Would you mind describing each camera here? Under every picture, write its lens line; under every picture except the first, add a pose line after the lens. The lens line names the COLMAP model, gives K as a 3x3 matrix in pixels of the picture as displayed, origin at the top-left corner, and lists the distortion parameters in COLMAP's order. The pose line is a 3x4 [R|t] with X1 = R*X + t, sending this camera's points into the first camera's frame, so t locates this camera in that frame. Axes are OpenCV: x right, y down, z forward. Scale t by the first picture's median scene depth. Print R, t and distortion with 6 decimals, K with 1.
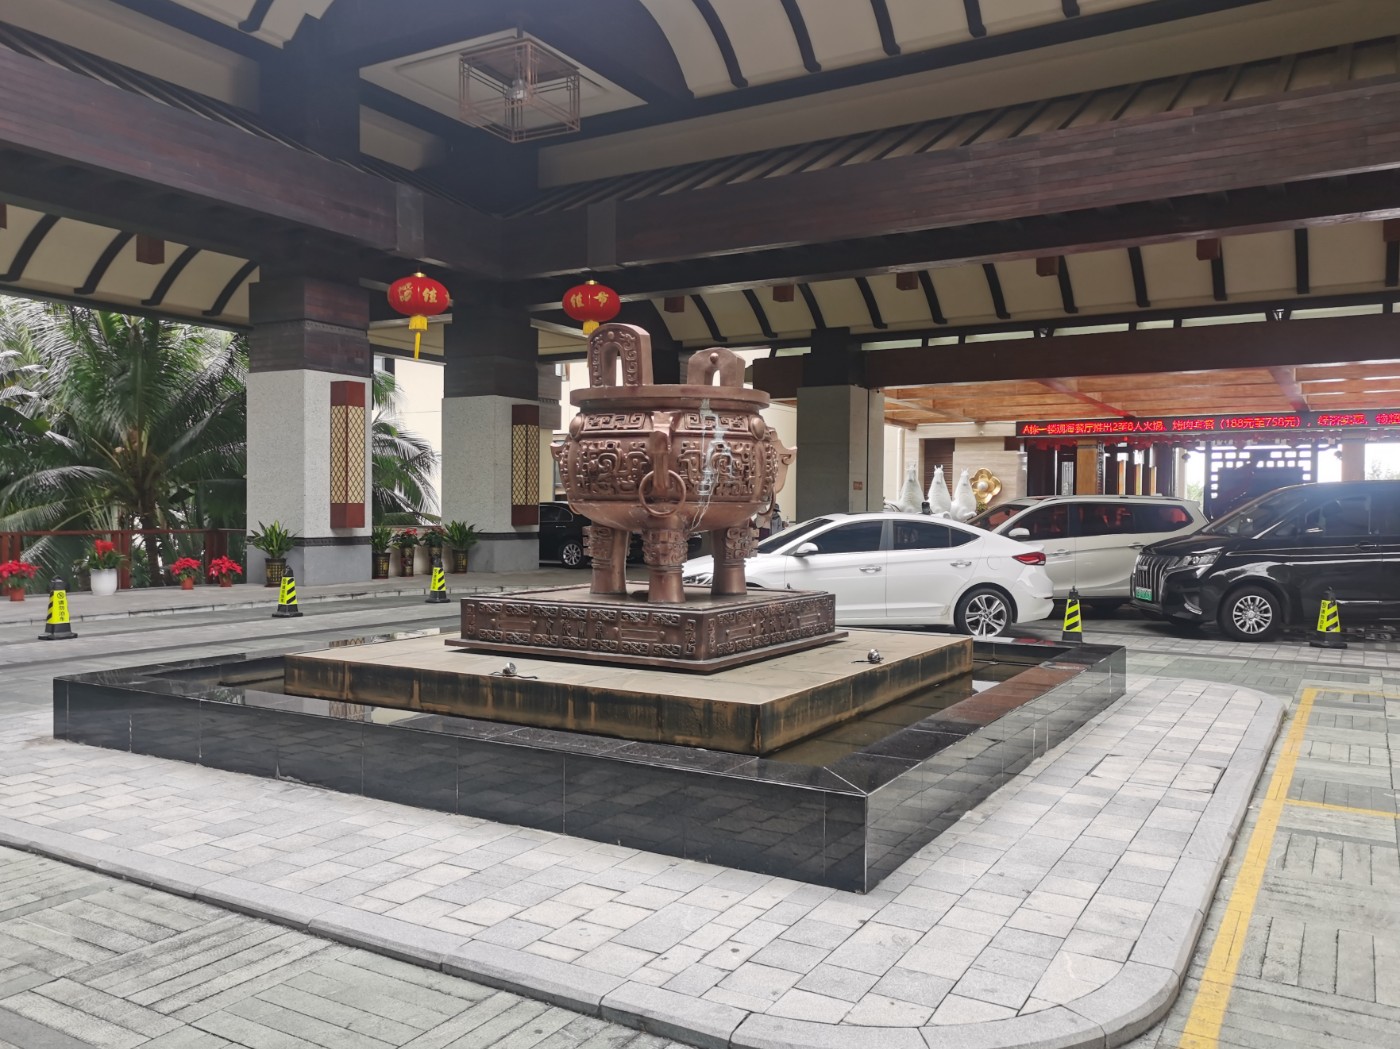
lens RADIAL K [[1111.5, 0, 700.0], [0, 1111.5, 524.5], [0, 0, 1]] dist [0.047488, -0.002407]
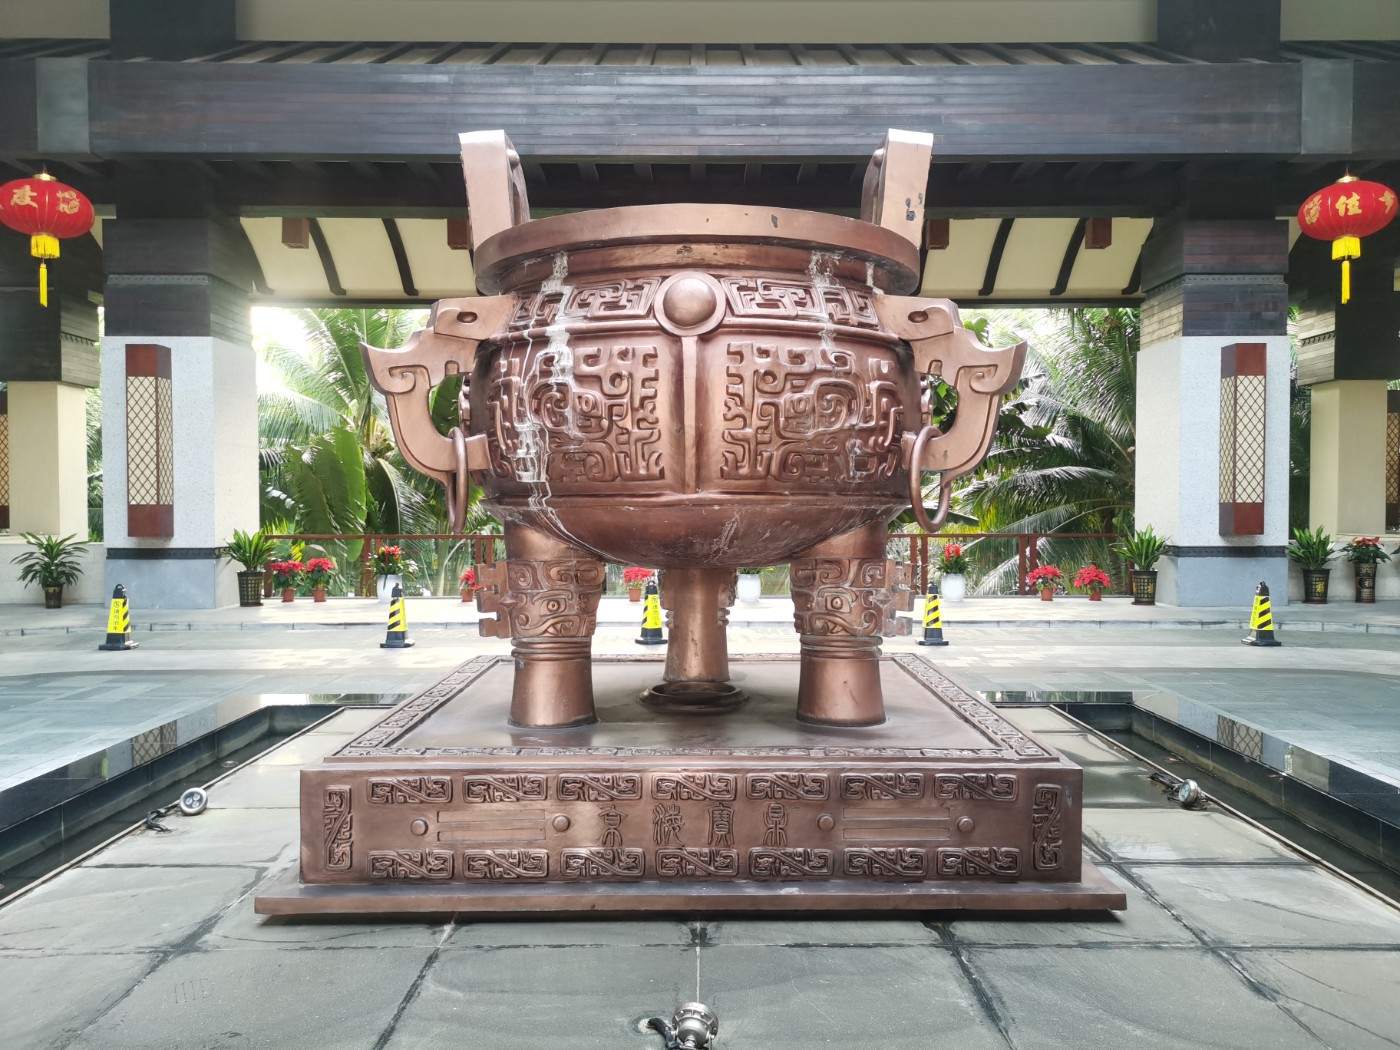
lens RADIAL K [[1071.0, 0, 712.7], [0, 1071.0, 523.8], [0, 0, 1]] dist [0.059269, -0.038660]
pose [[0.513416, 0.009115, -0.858091, 0.218613], [-0.009477, 0.999943, 0.004952, -0.007259], [0.858087, 0.005590, 0.513473, 0.474420]]
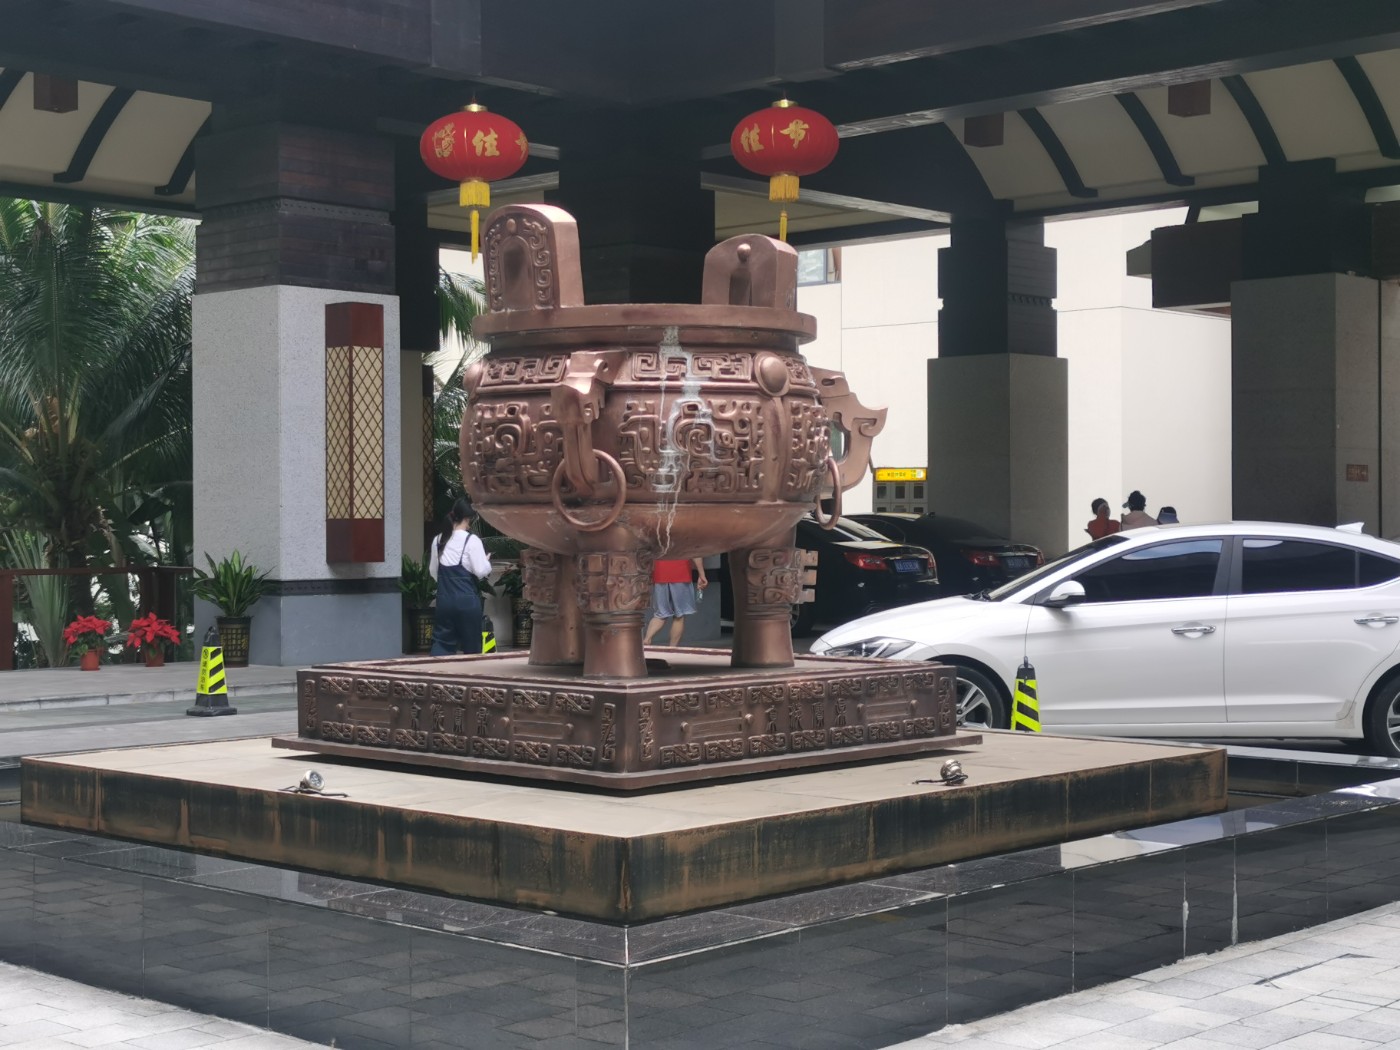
lens RADIAL K [[2193.5, 0, 700.0], [0, 2193.5, 525.0], [0, 0, 1]] dist [0.036125, 0.085178]
pose [[0.975489, -0.010934, -0.219775, 0.153087], [0.007536, 0.999839, -0.016296, 0.005347], [0.219917, 0.014240, 0.975415, -0.065383]]
